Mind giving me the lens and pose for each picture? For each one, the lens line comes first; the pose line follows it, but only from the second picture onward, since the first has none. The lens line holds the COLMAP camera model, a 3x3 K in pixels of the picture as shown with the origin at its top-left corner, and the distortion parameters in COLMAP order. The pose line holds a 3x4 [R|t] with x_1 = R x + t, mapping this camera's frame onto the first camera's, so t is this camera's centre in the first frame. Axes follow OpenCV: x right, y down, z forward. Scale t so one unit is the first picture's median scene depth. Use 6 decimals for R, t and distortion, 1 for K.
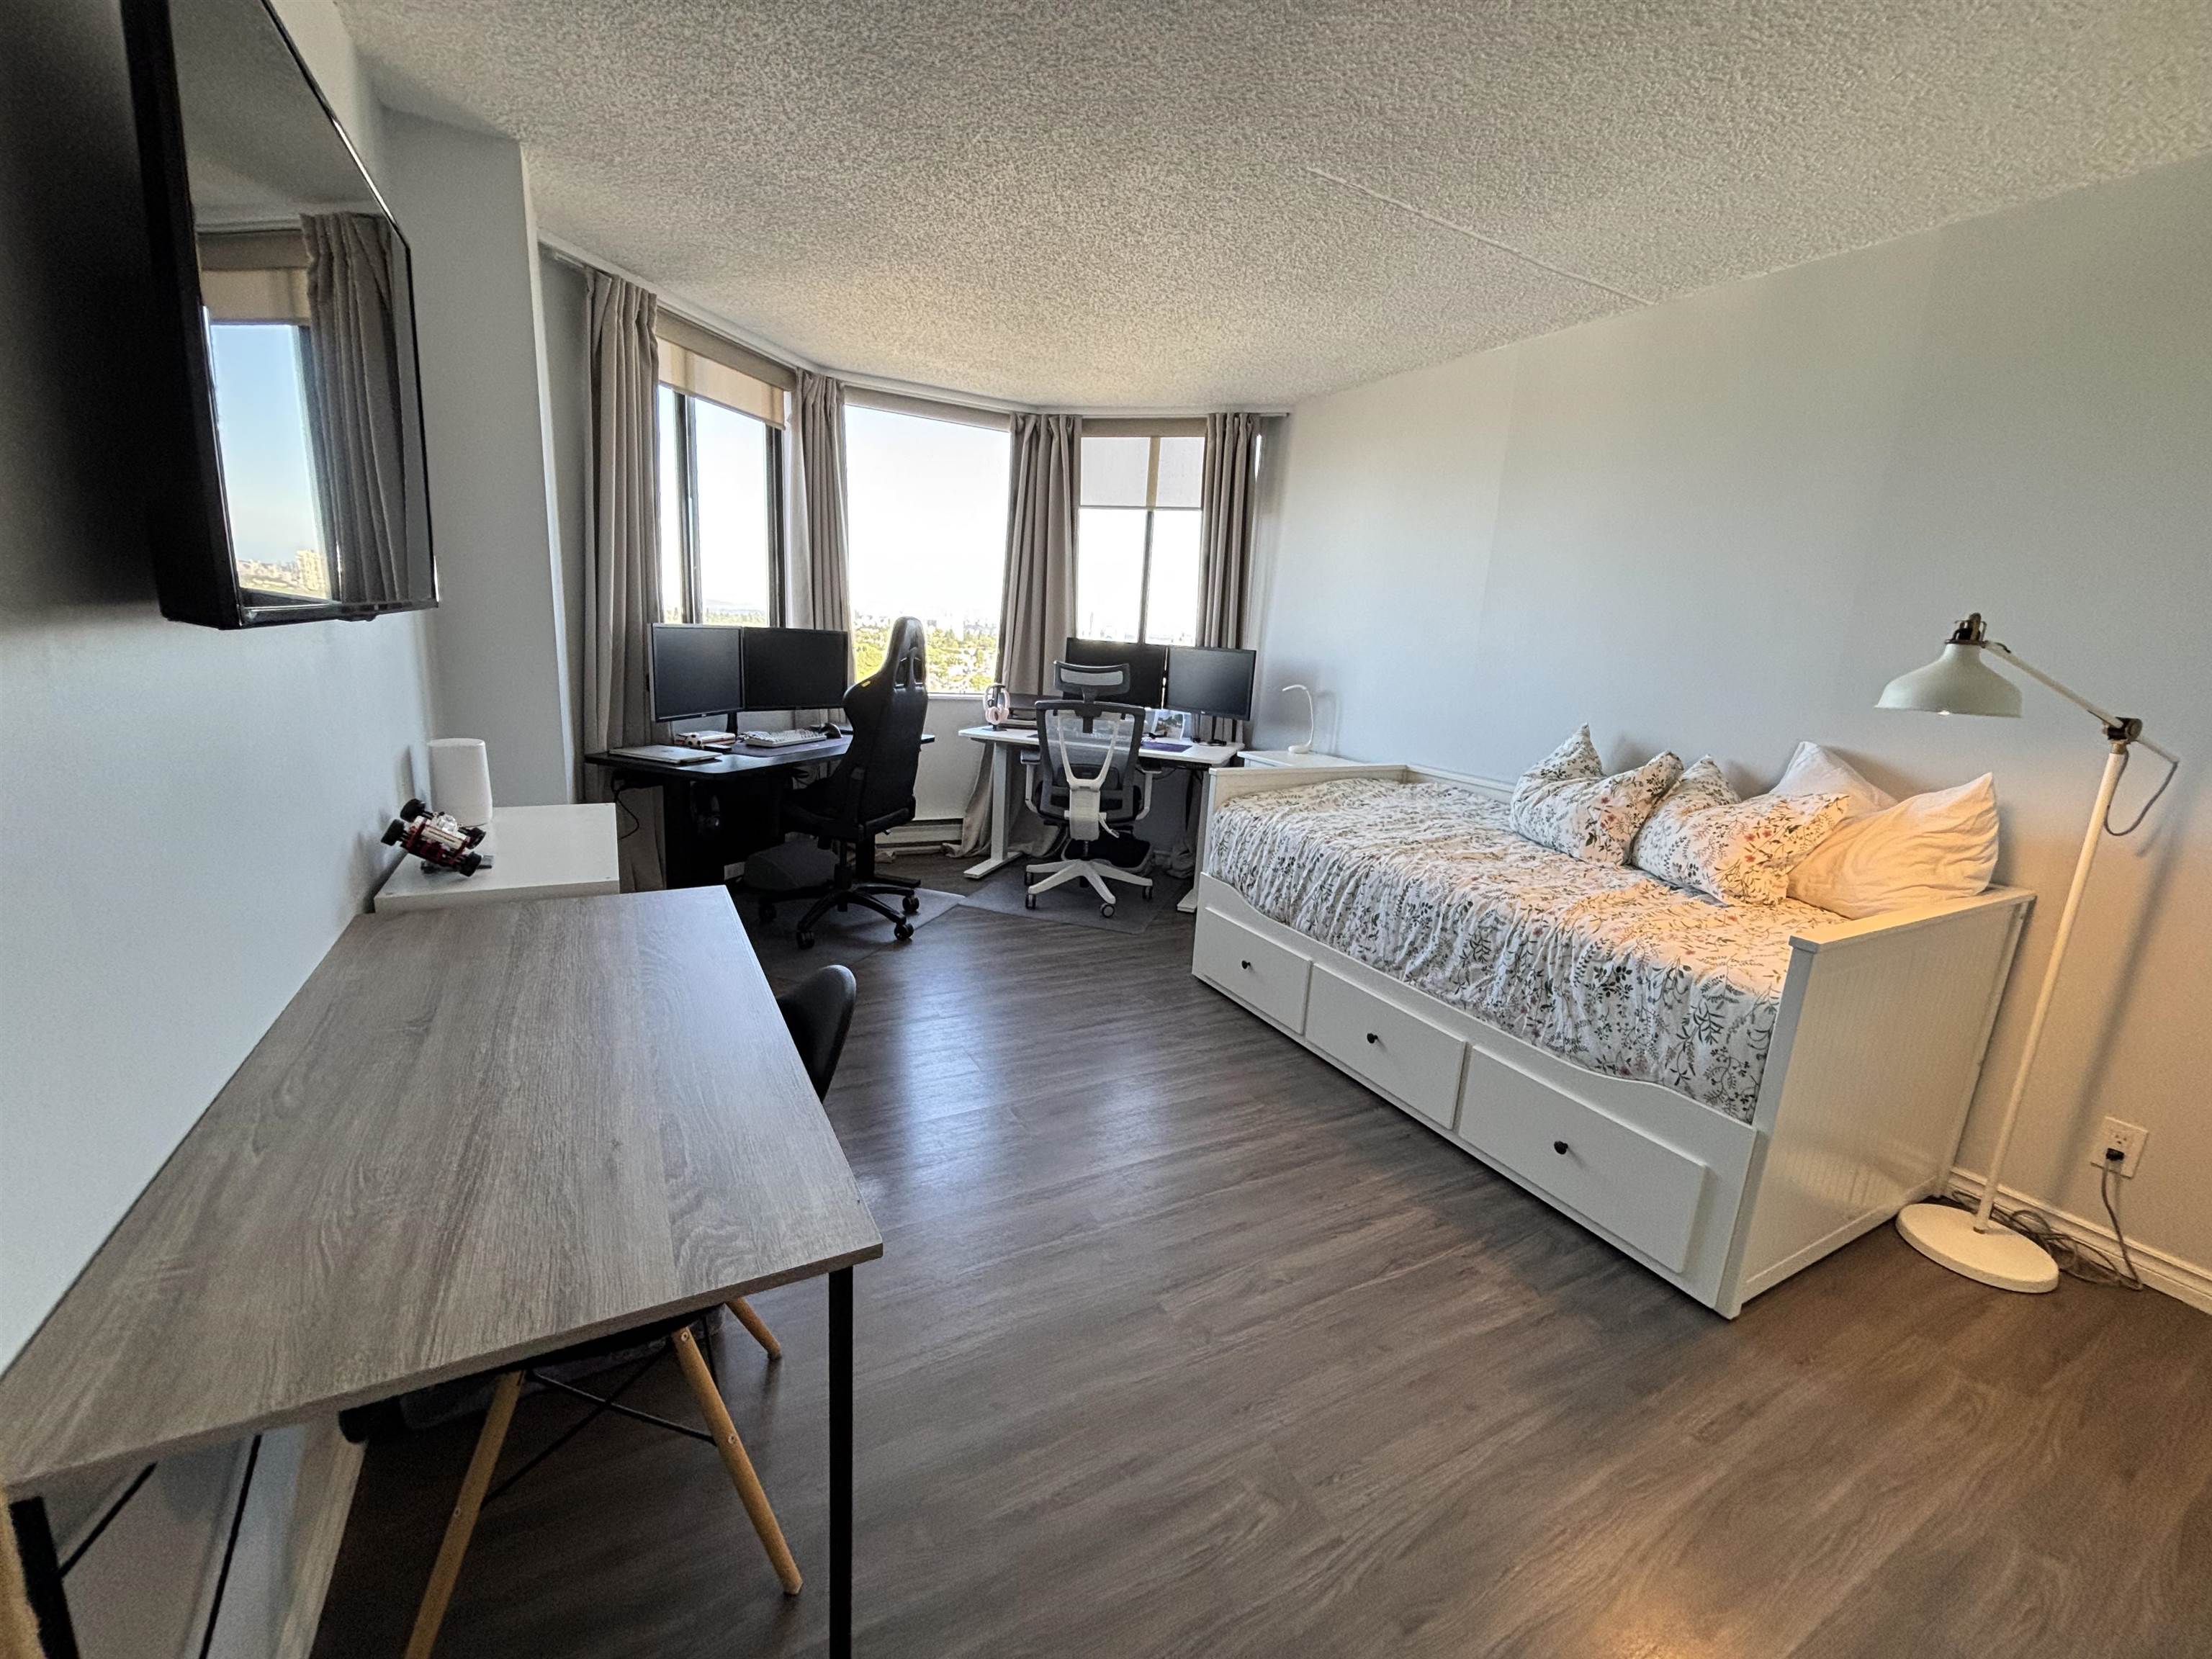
lens RADIAL K [[912.2, 0, 1110.8], [0, 912.2, 823.5], [0, 0, 1]] dist [-0.000891, 0.000167]
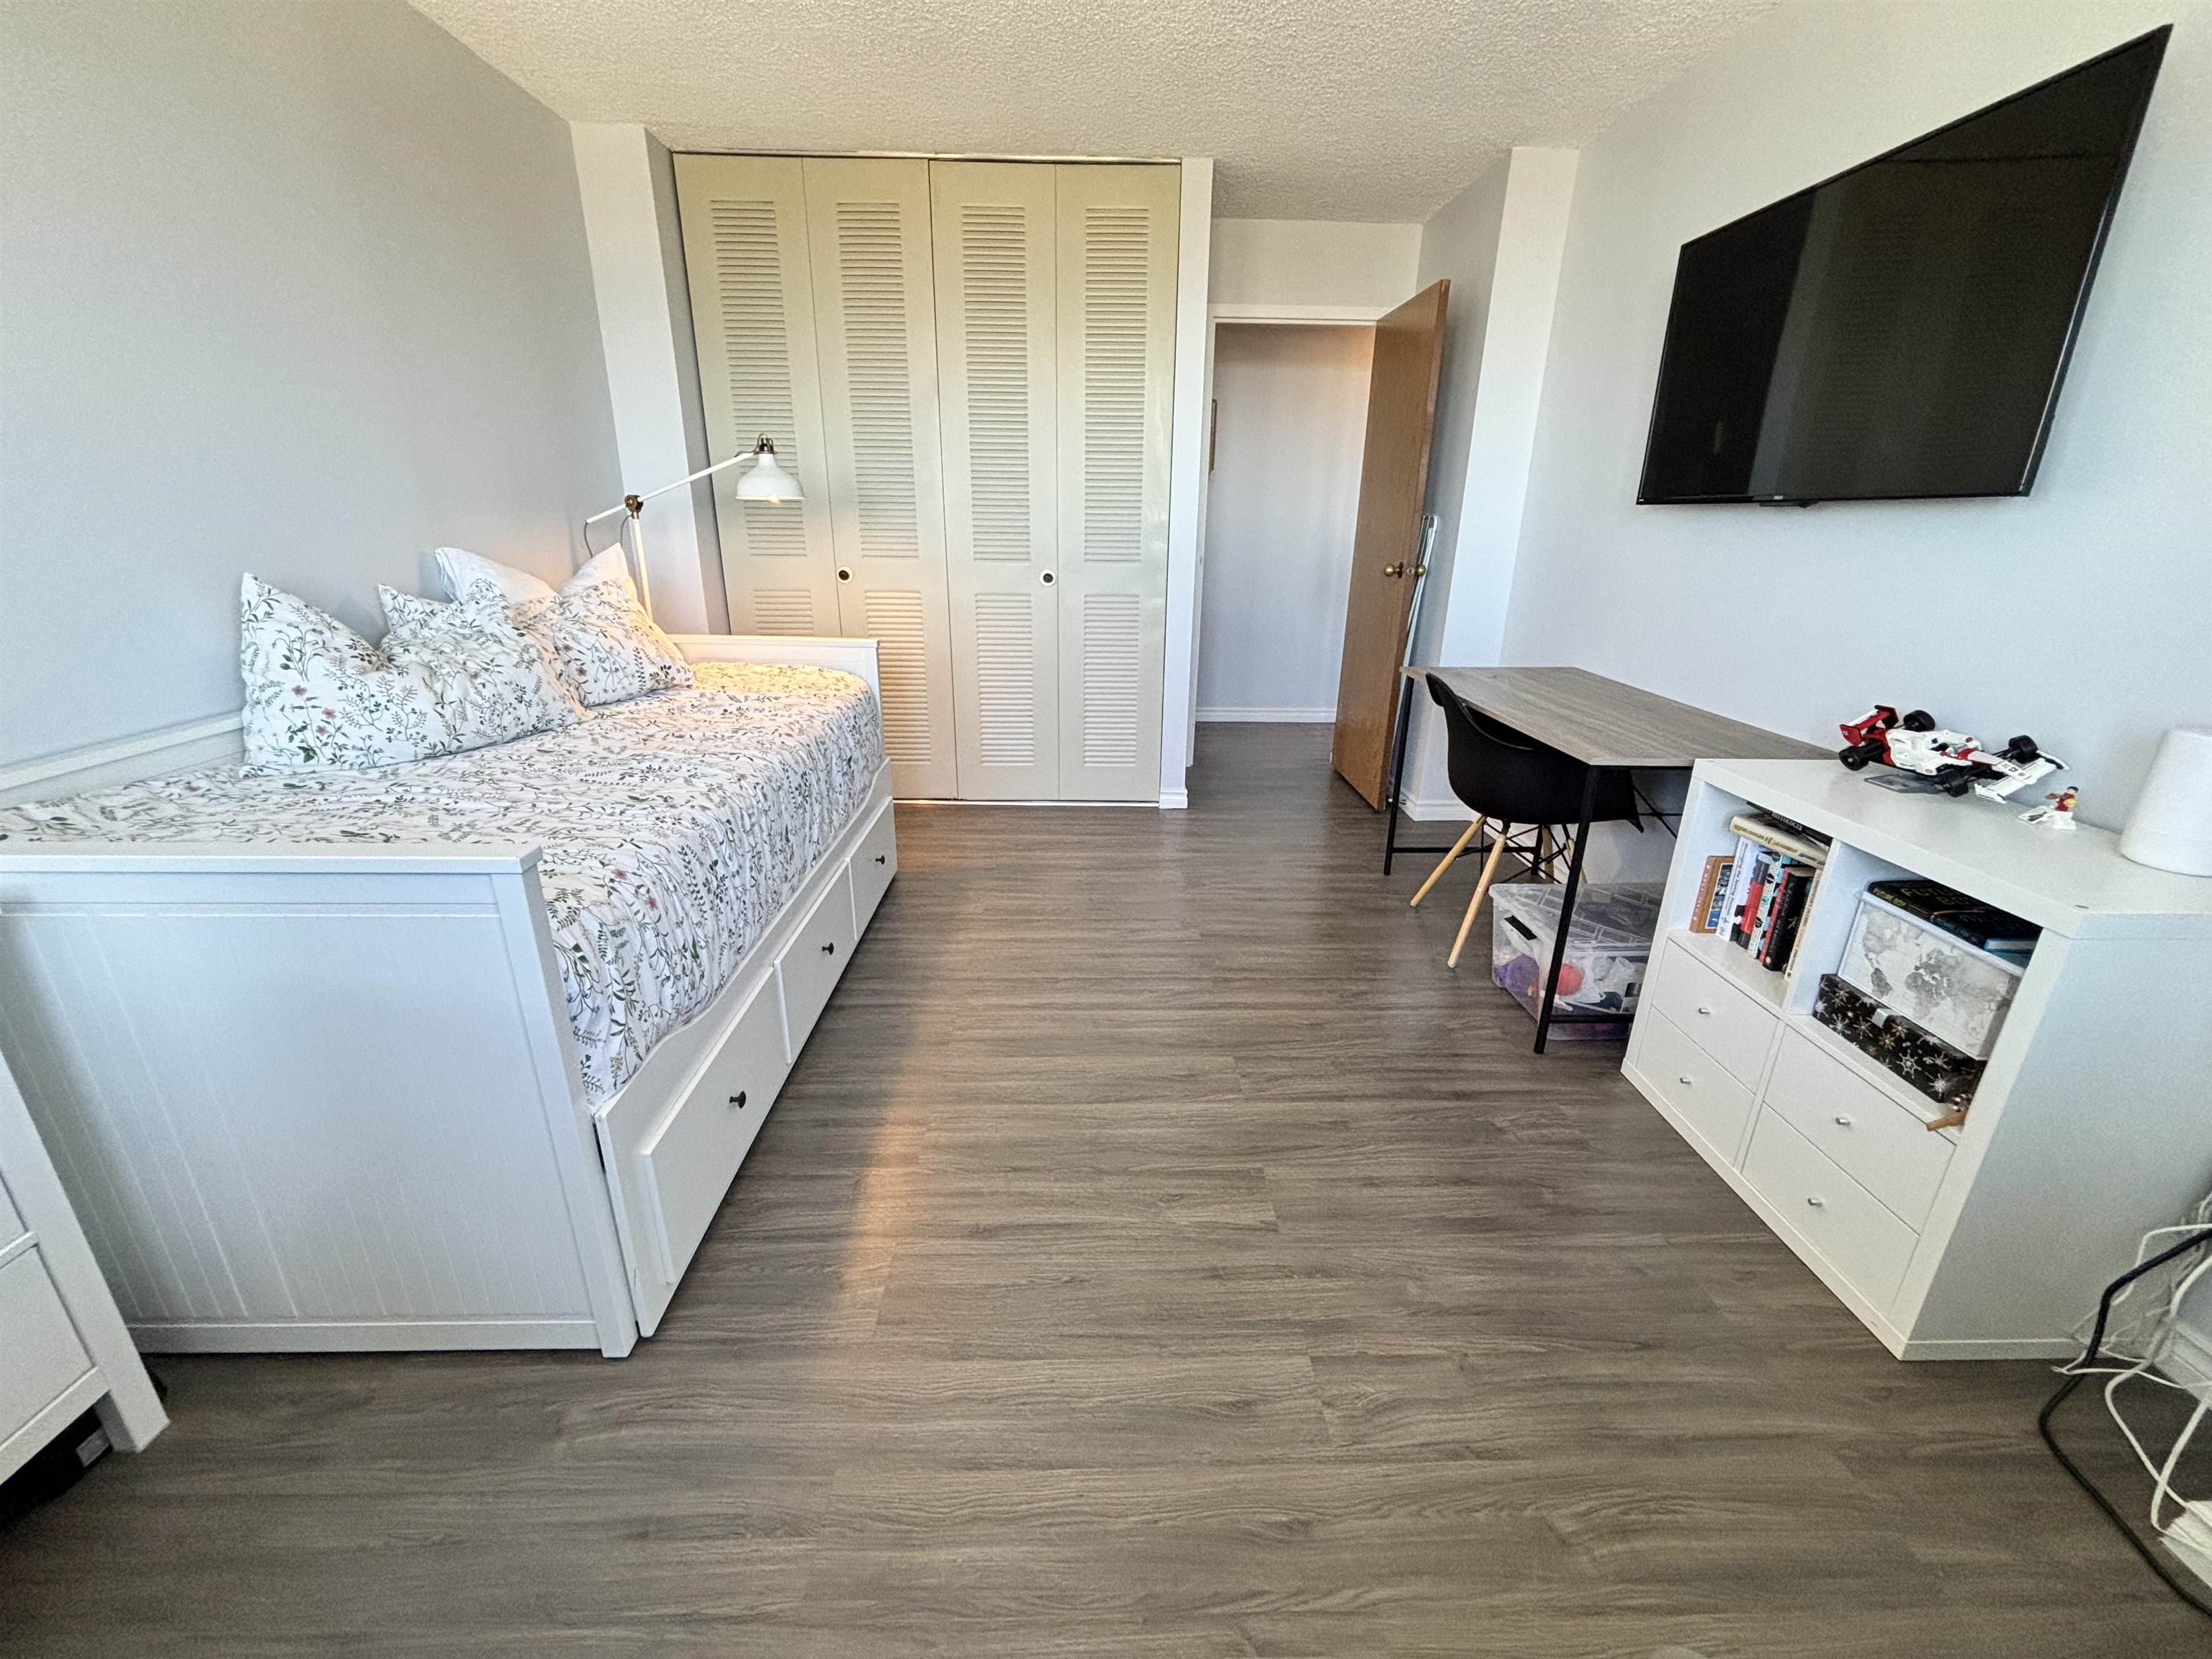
lens RADIAL K [[889.4, 0, 1101.4], [0, 889.4, 829.2], [0, 0, 1]] dist [0.000464, -0.003271]
pose [[-0.889335, -0.213267, 0.404476, -0.222435], [0.034737, 0.850505, 0.524819, -0.255168], [-0.455935, 0.480790, -0.748975, 1.289814]]
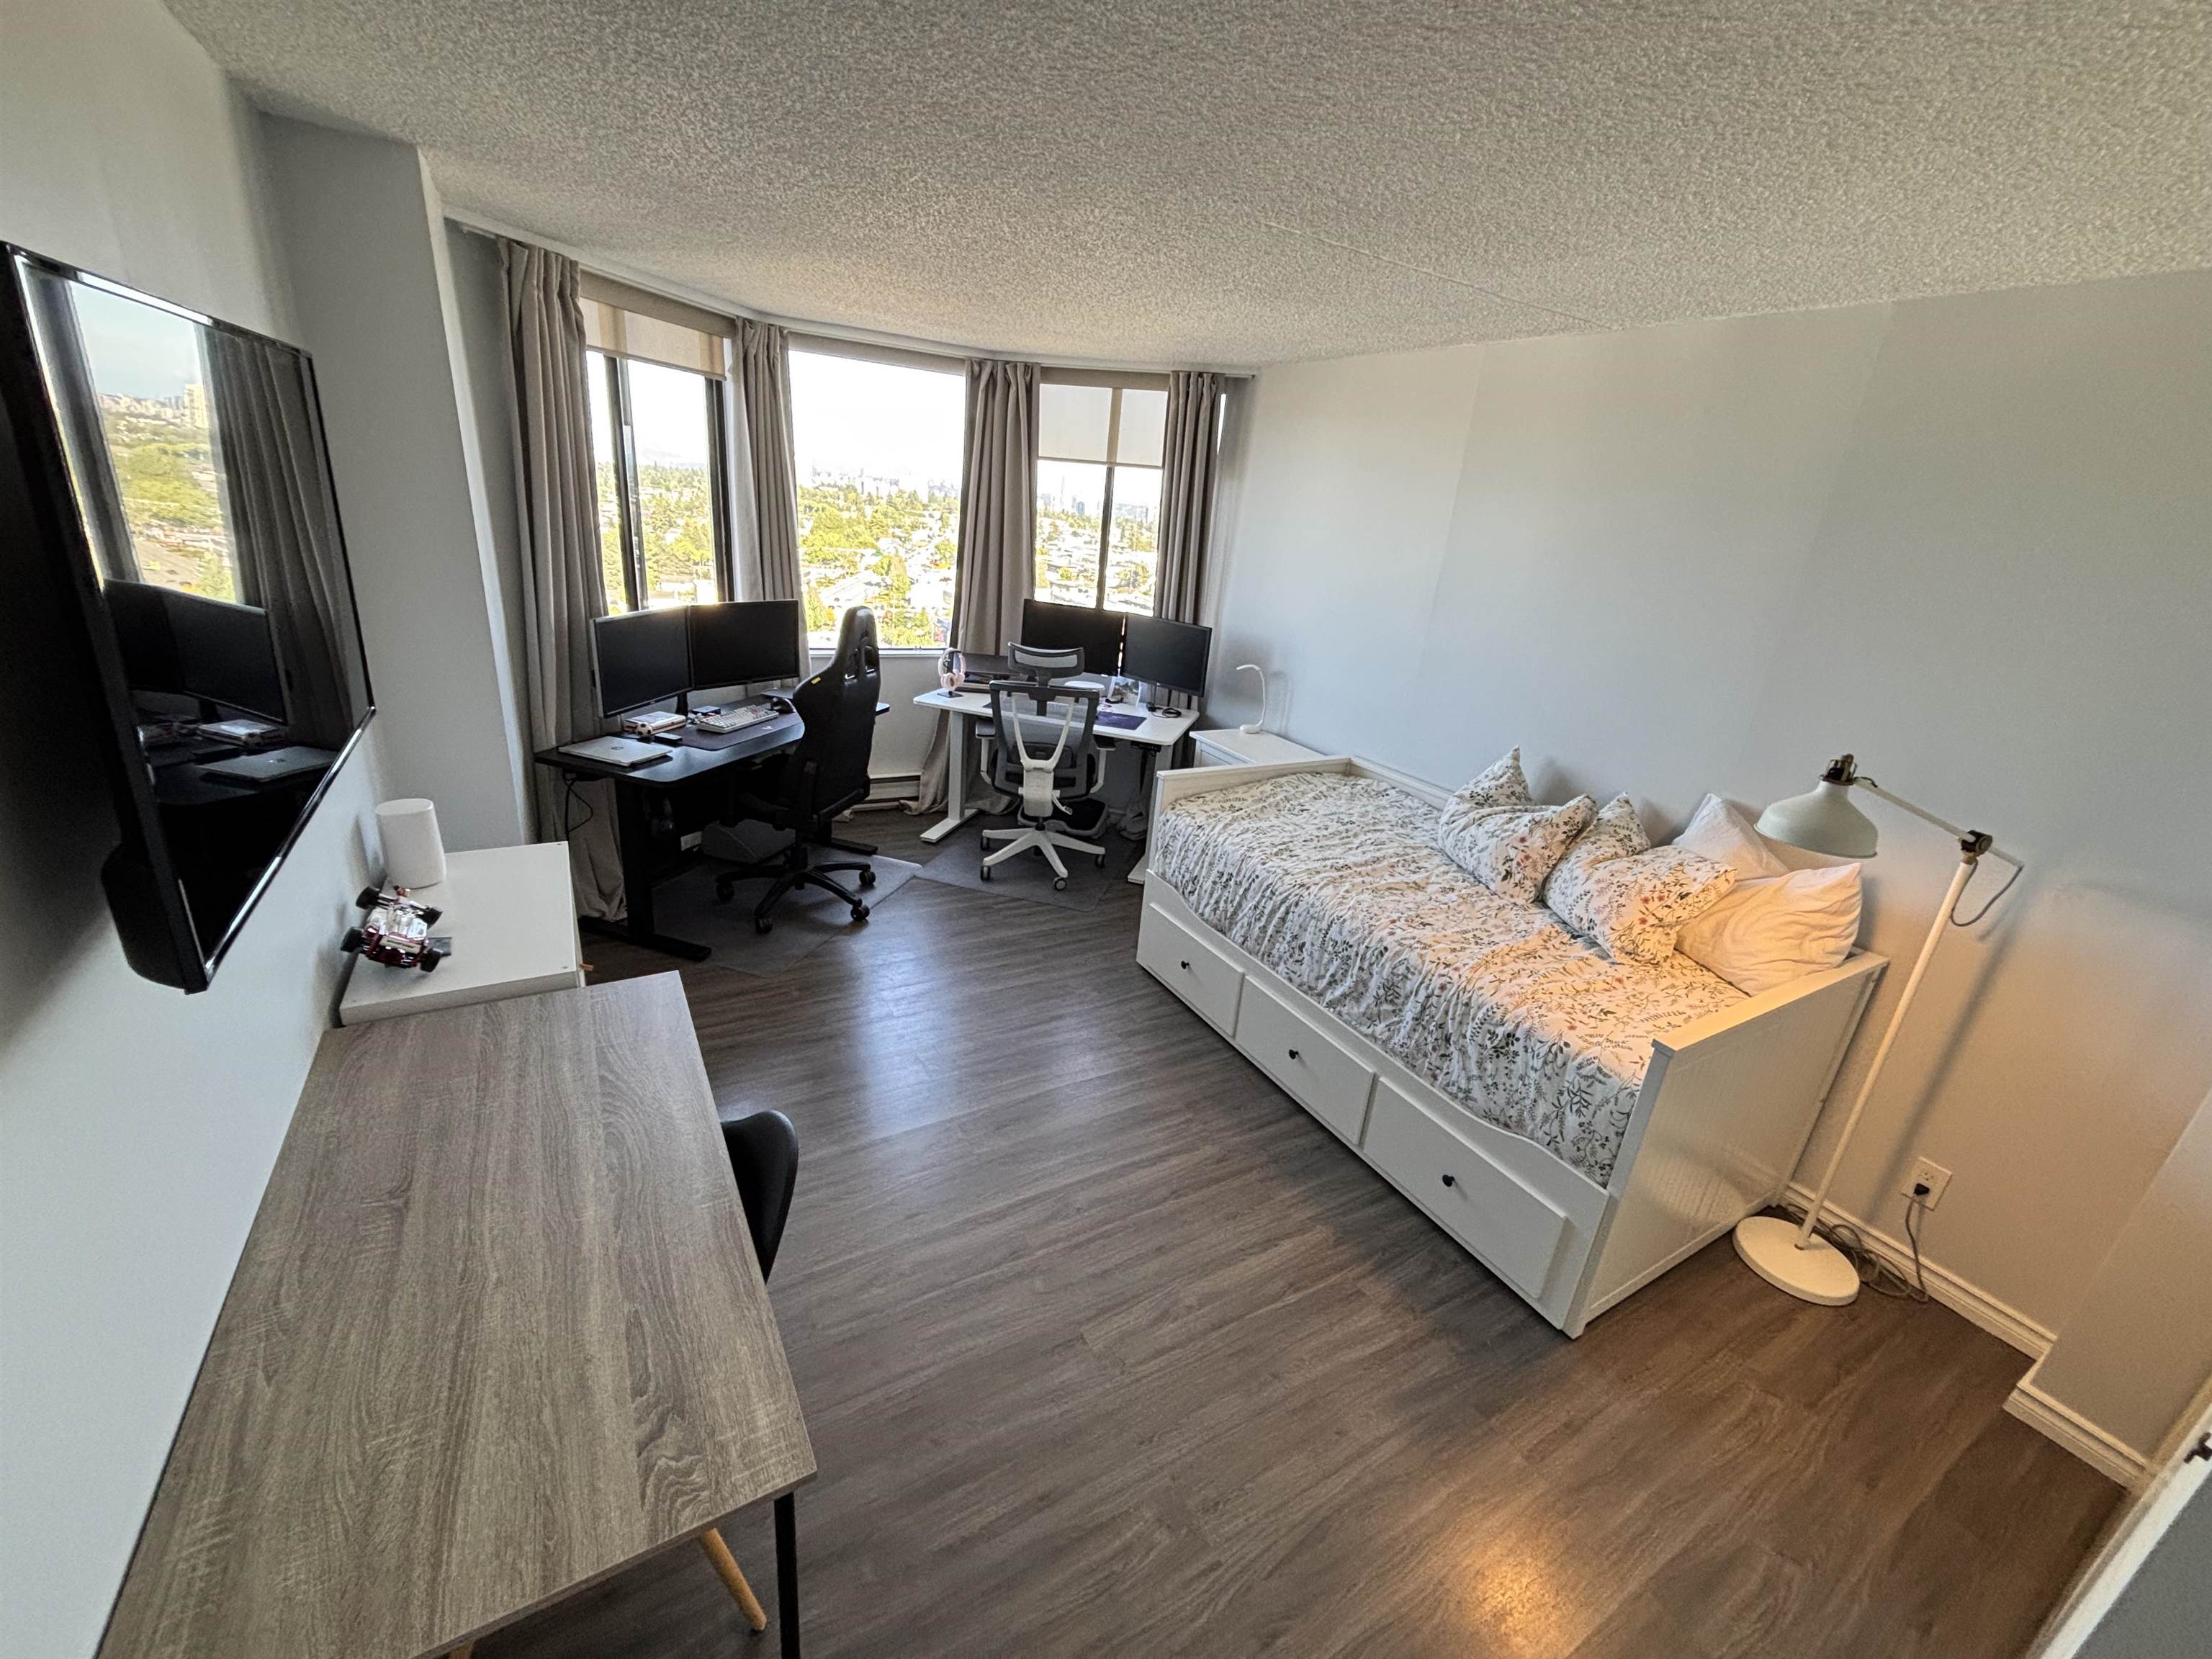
lens RADIAL K [[907.2, 0, 1110.0], [0, 907.2, 833.0], [0, 0, 1]] dist [-0.000753, -0.000689]
pose [[0.999215, 0.015453, 0.036467, 0.025653], [-0.020467, 0.989739, 0.141417, -0.178969], [-0.033908, -0.142052, 0.989278, -0.024215]]
